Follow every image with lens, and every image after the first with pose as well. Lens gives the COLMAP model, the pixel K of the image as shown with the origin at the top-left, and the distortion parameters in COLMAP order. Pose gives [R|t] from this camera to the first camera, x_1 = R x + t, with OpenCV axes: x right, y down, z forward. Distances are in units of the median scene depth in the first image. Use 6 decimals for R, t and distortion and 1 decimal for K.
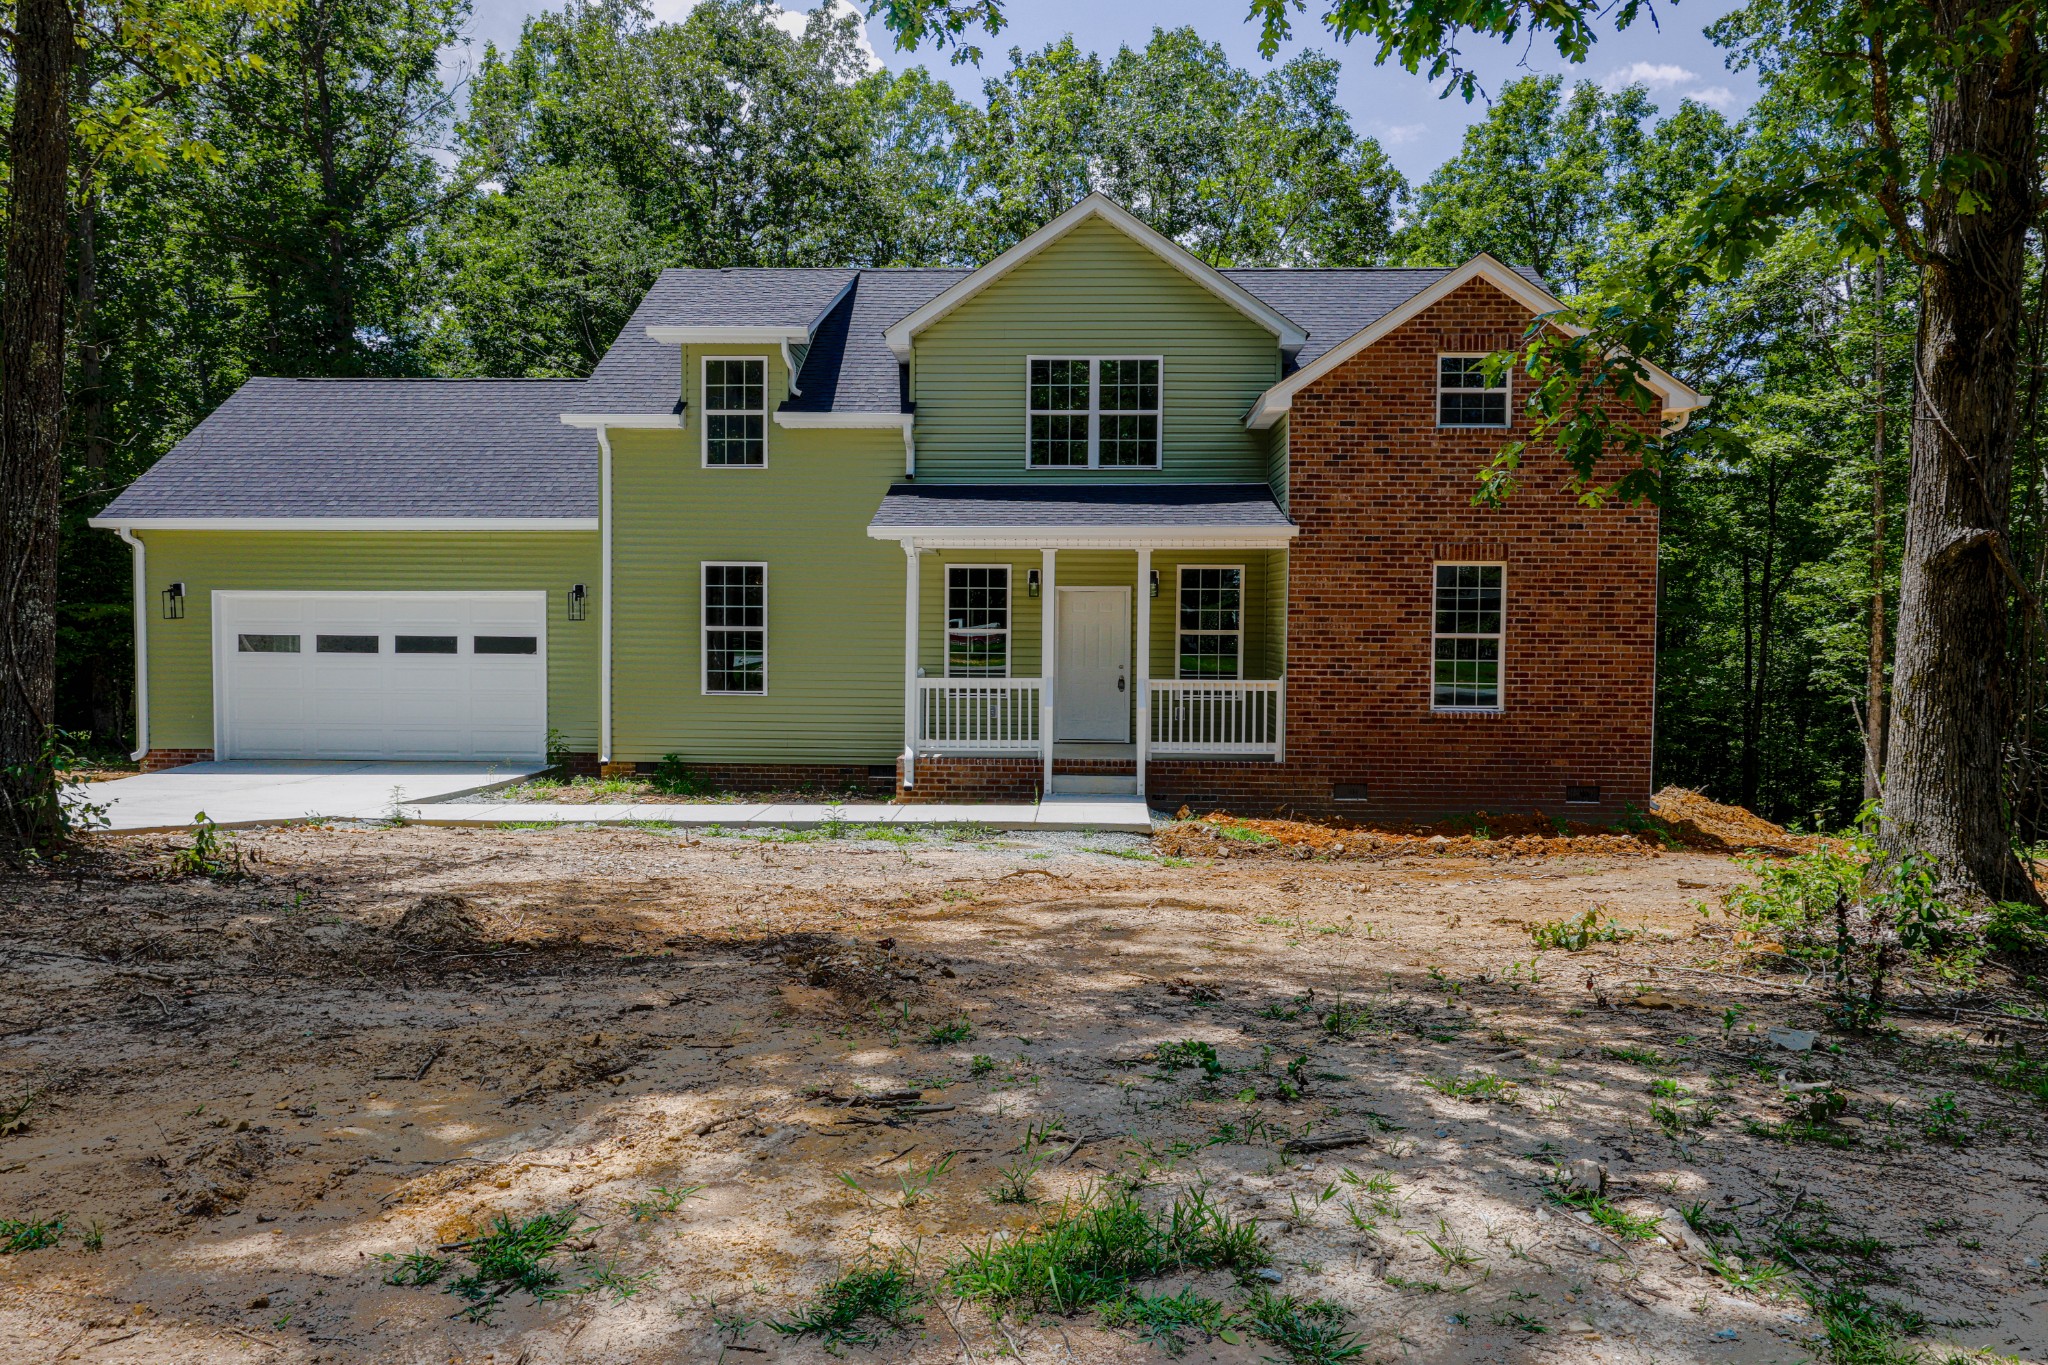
lens RADIAL K [[1414.5, 0, 1024.0], [0, 1414.5, 682.5], [0, 0, 1]] dist [-0.000084, 0.000663]
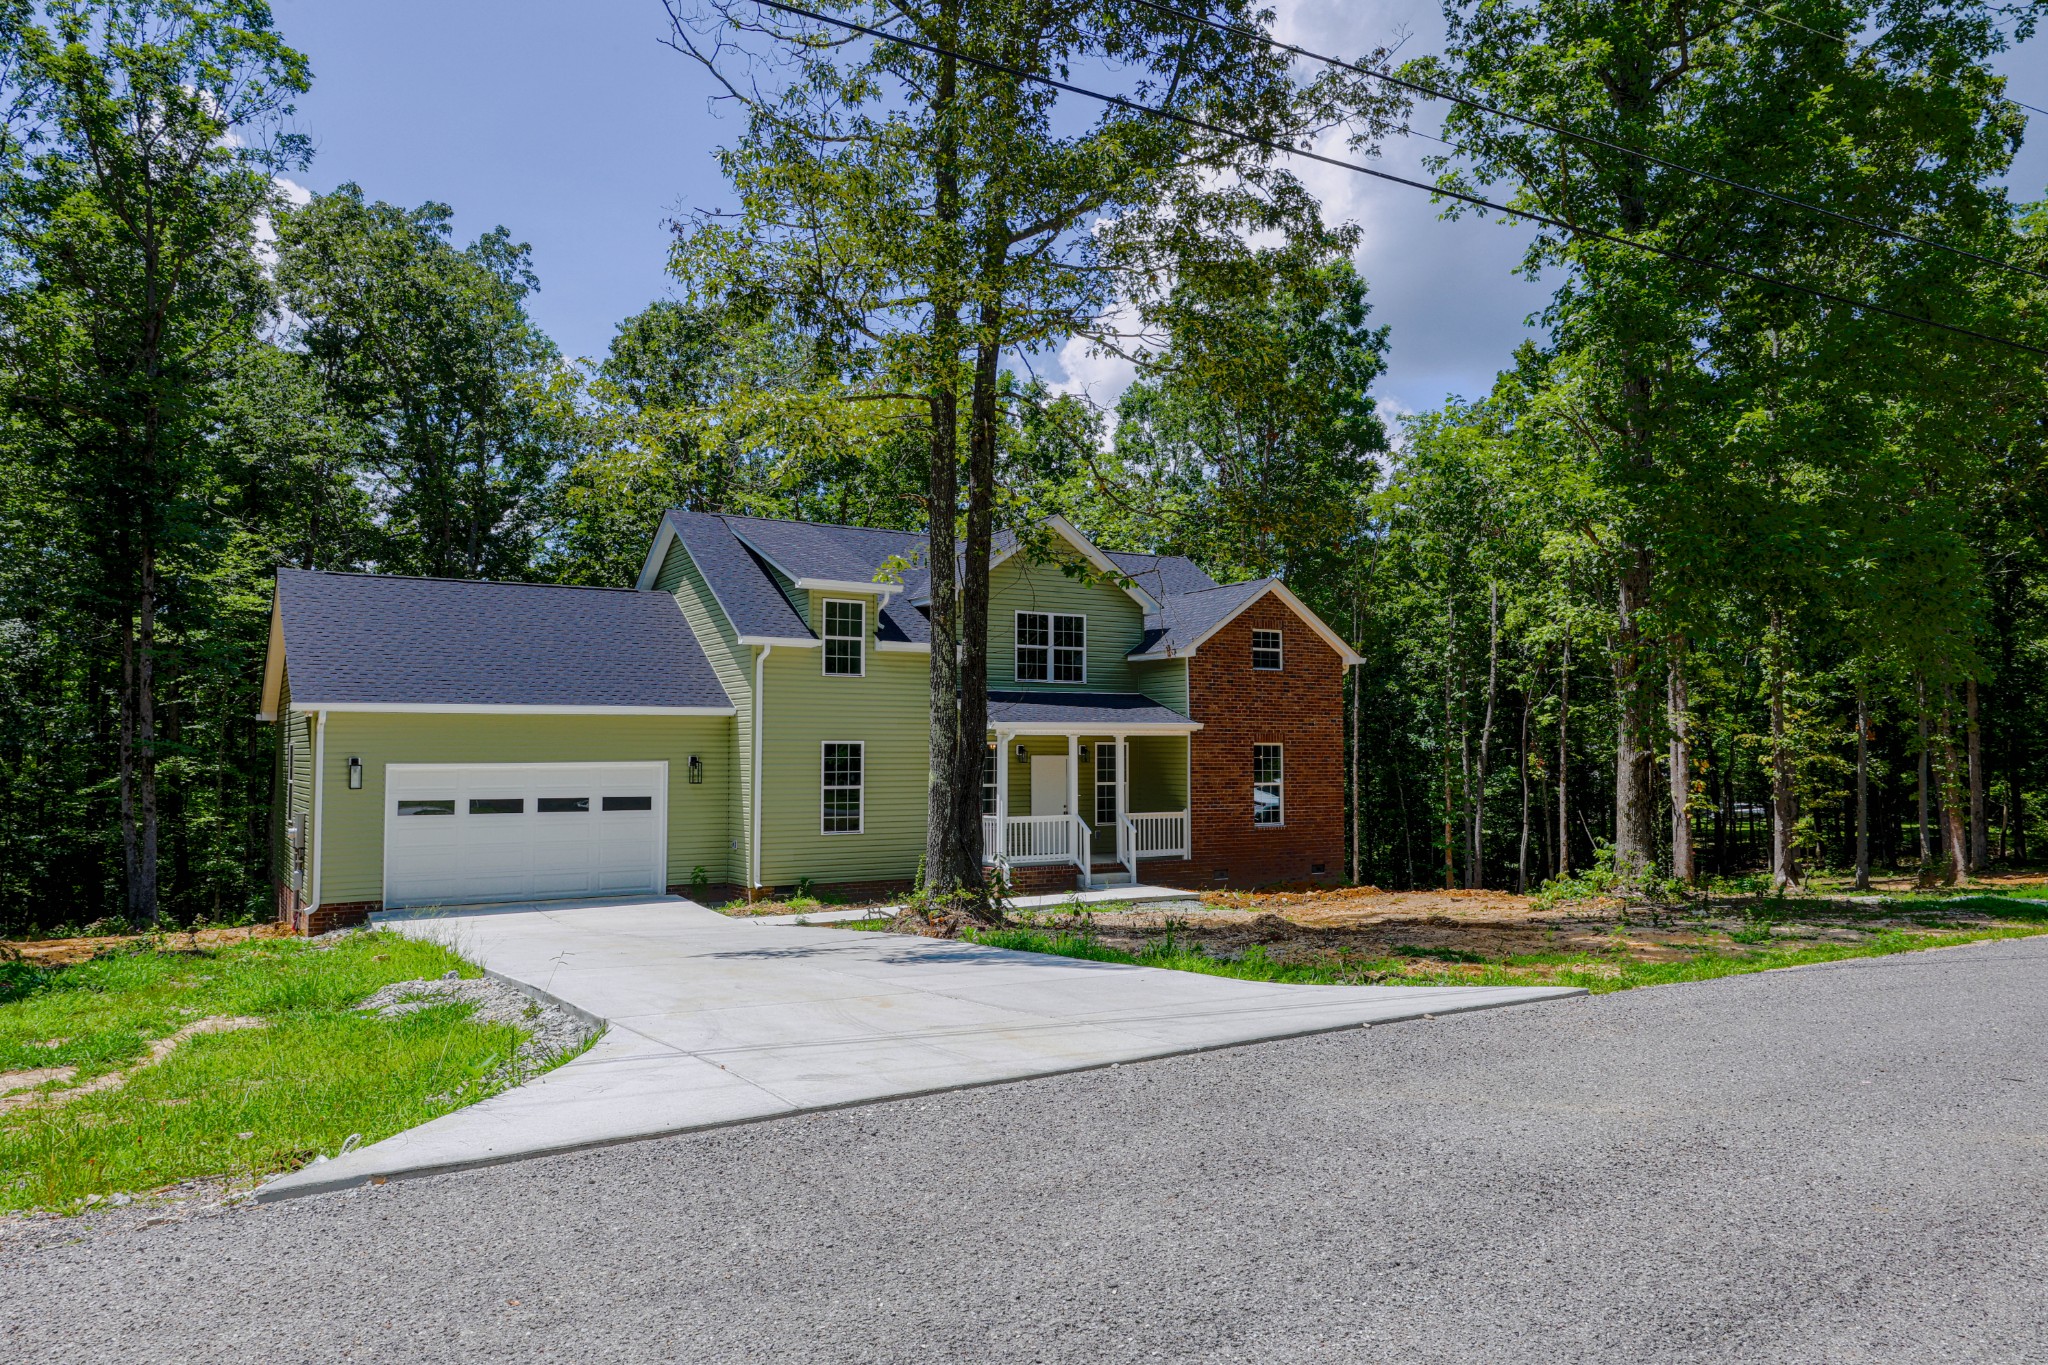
lens RADIAL K [[1442.3, 0, 1024.0], [0, 1442.3, 682.5], [0, 0, 1]] dist [0.011180, 0.002146]
pose [[0.832091, 0.022433, 0.554186, -0.906247], [0.032290, 0.995528, -0.088782, -0.008726], [-0.553699, 0.091769, 0.827645, -0.336395]]
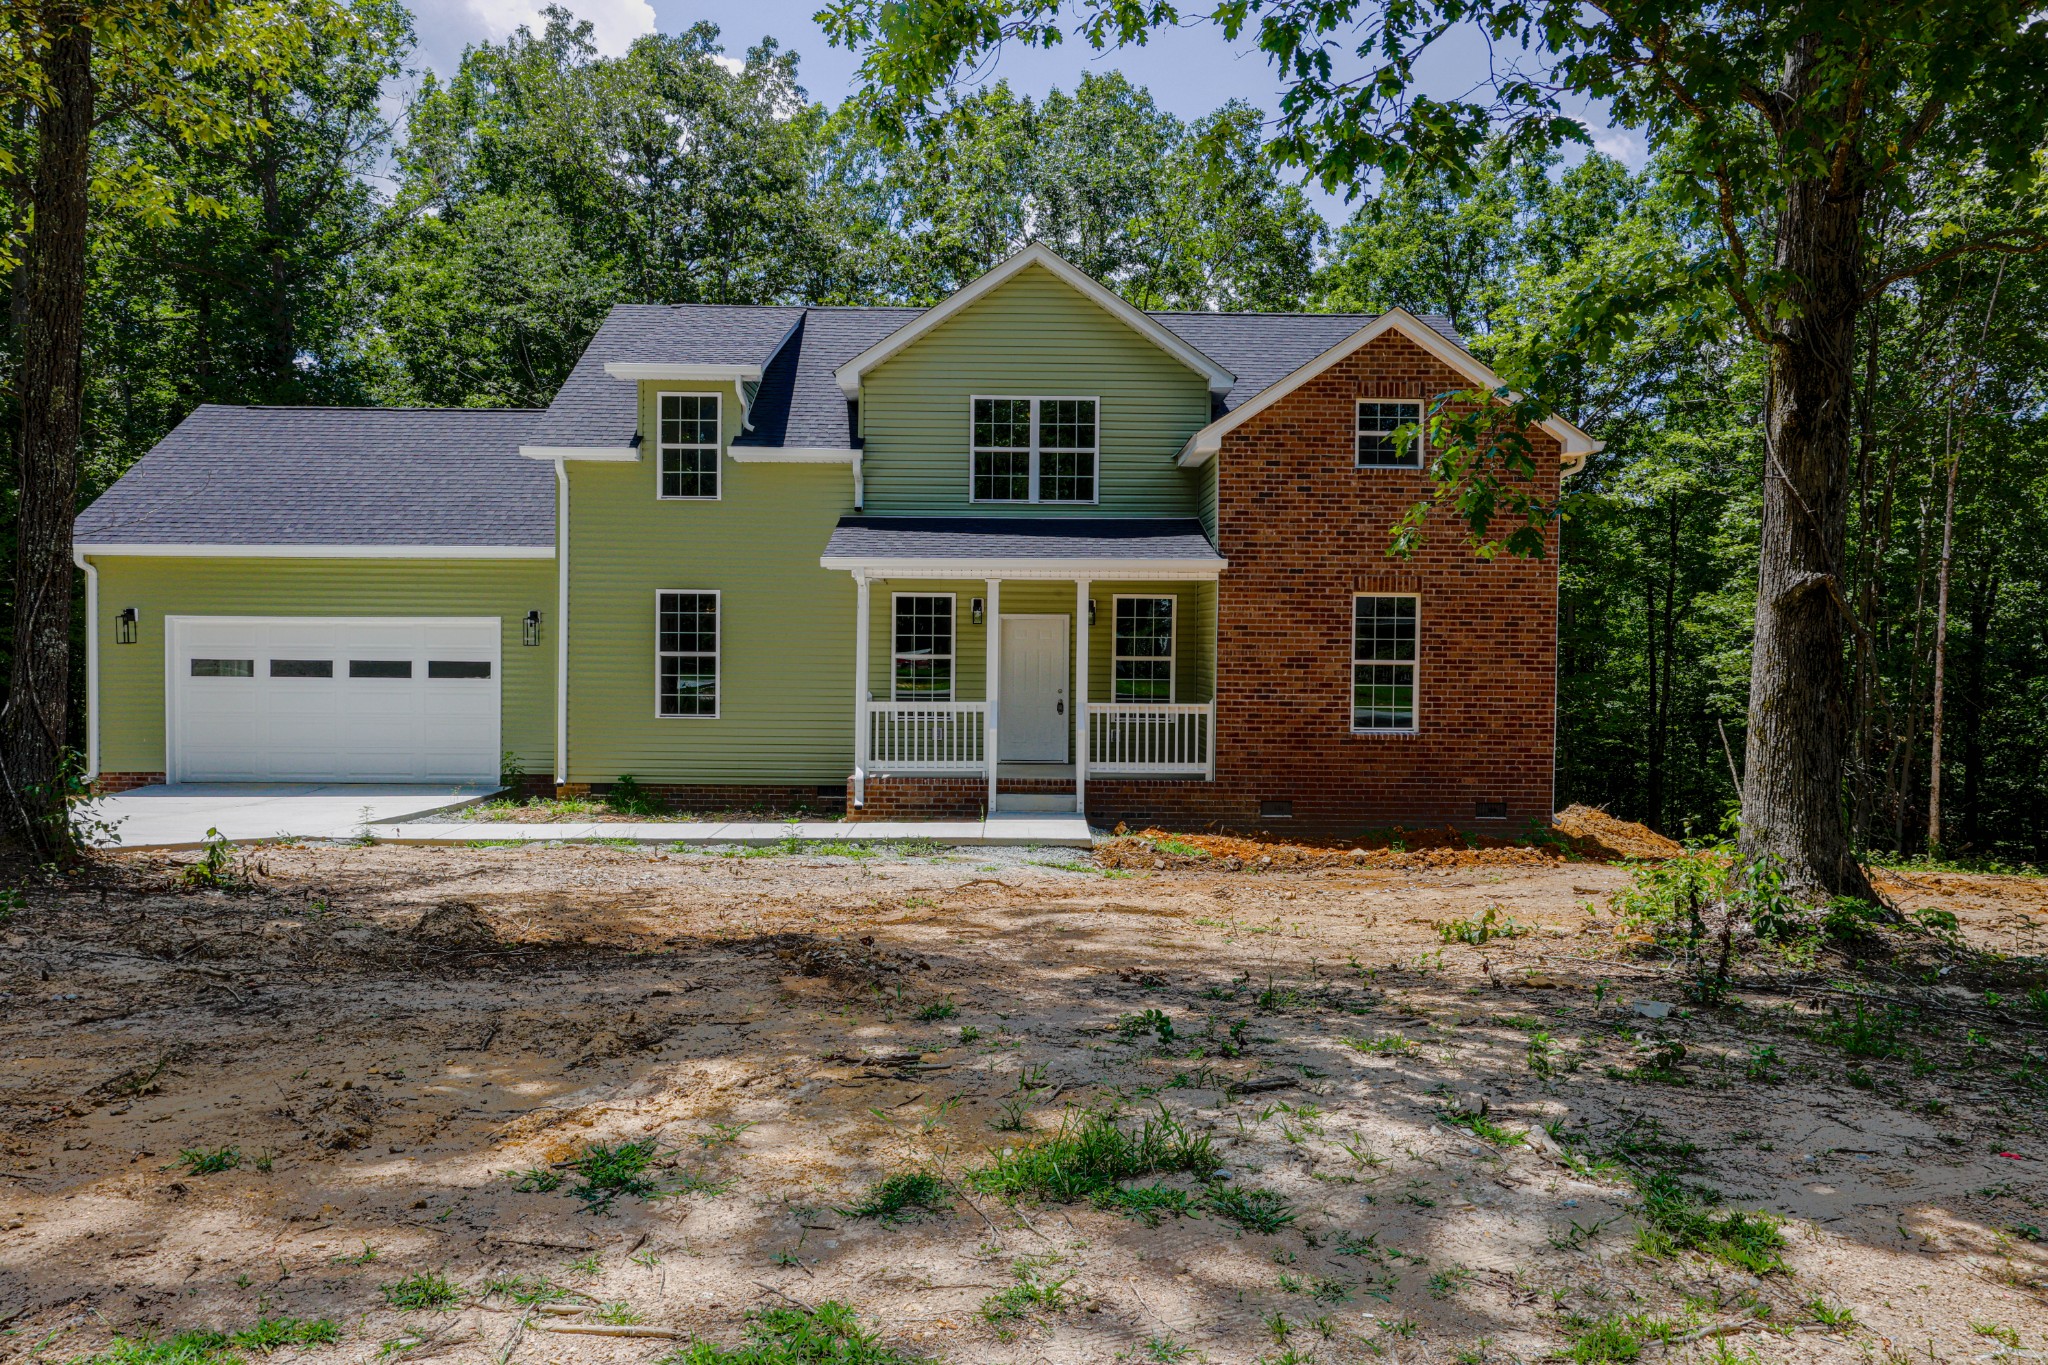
lens RADIAL K [[1409.8, 0, 1024.0], [0, 1409.8, 682.5], [0, 0, 1]] dist [0.007743, 0.000676]
pose [[0.998681, 0.000899, 0.051340, -0.012433], [-0.000046, 0.999862, -0.016627, -0.000114], [-0.051348, 0.016603, 0.998543, -0.047164]]
